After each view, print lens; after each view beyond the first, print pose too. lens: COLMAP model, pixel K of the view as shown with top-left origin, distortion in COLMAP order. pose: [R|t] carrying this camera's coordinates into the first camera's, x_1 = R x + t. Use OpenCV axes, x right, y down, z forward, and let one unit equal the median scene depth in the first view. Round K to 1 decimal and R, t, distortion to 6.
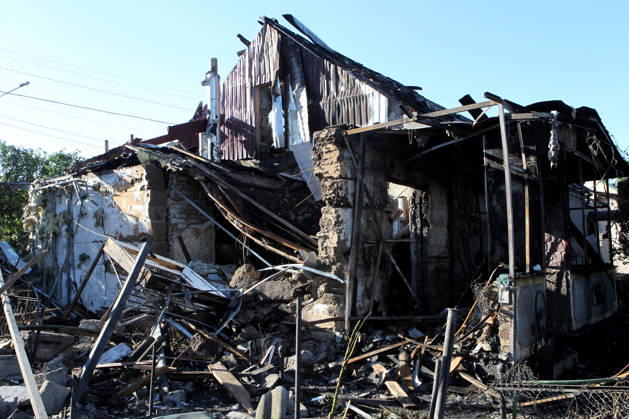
lens RADIAL K [[554.3, 0, 314.5], [0, 554.3, 209.5], [0, 0, 1]] dist [-0.115640, 0.098708]
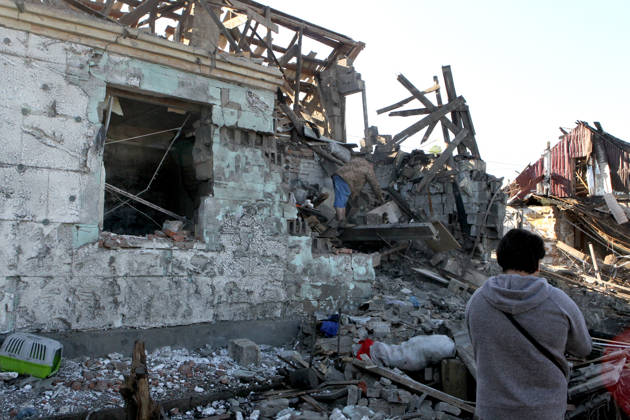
lens RADIAL K [[569.8, 0, 315.0], [0, 569.8, 210.0], [0, 0, 1]] dist [-0.123102, 0.119524]
pose [[0.983867, 0.039953, -0.174382, -1.018680], [-0.036756, 0.999092, 0.021529, -0.098013], [0.175084, -0.014772, 0.984443, -1.612189]]
